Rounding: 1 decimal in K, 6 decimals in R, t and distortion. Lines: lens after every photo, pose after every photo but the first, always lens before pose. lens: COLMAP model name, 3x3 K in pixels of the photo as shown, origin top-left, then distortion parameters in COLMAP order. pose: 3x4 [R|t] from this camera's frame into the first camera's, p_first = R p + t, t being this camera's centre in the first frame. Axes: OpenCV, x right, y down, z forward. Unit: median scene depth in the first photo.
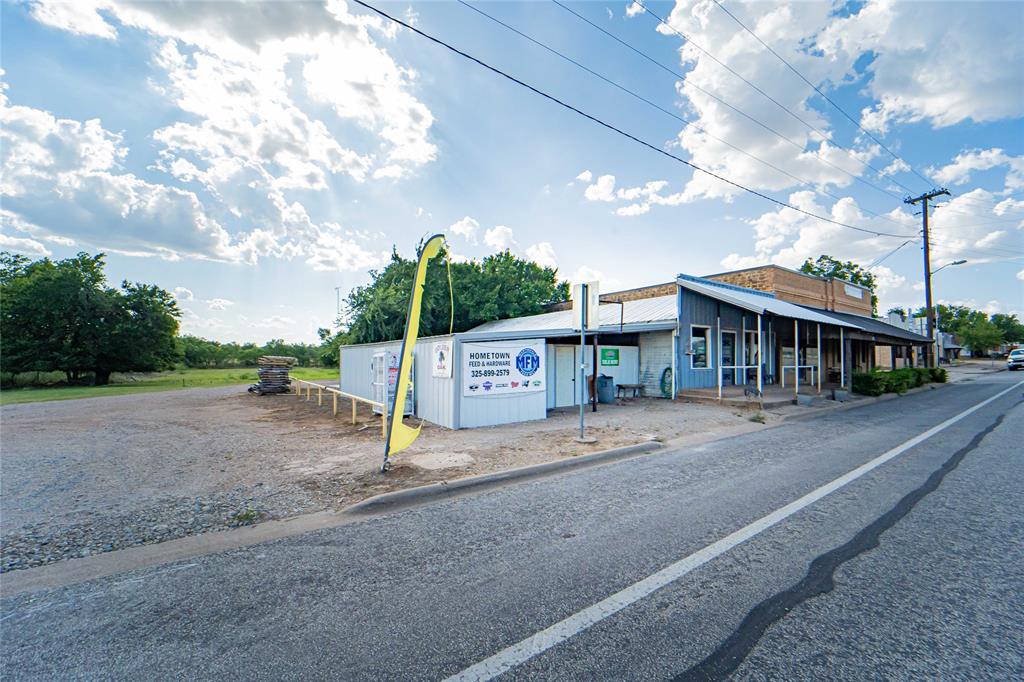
lens RADIAL K [[420.3, 0, 512.5], [0, 420.3, 345.7], [0, 0, 1]] dist [-0.022352, -0.000386]
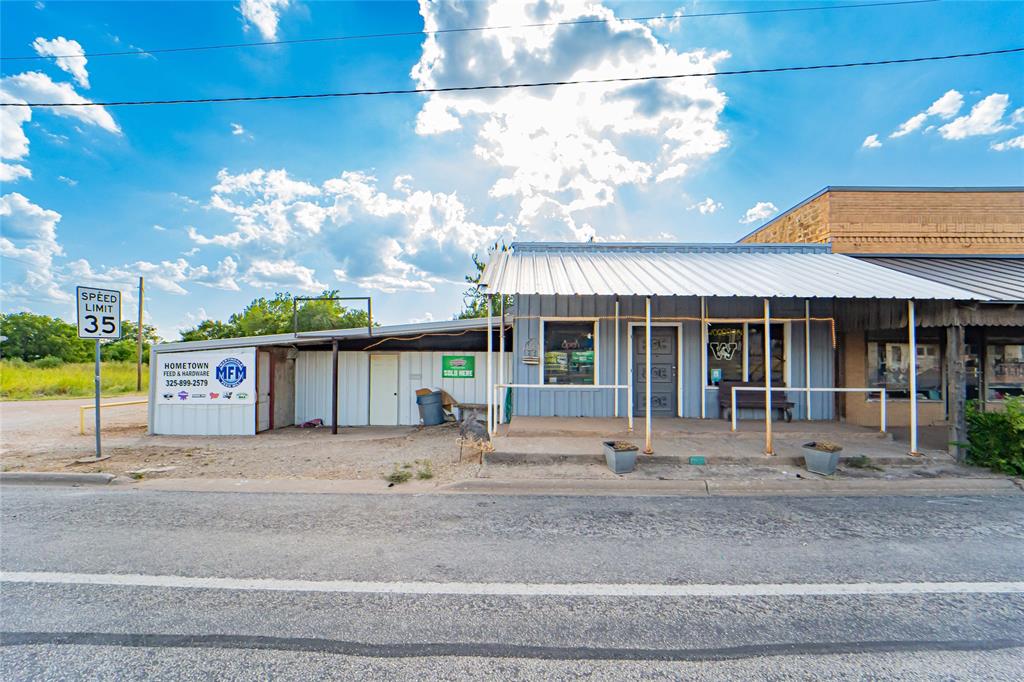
lens RADIAL K [[420.3, 0, 516.5], [0, 420.3, 348.8], [0, 0, 1]] dist [-0.022352, -0.000386]
pose [[0.795522, -0.017433, -0.605674, 1.120265], [0.015784, 0.999843, -0.008046, 0.003390], [0.605720, -0.003159, 0.795672, 0.651786]]
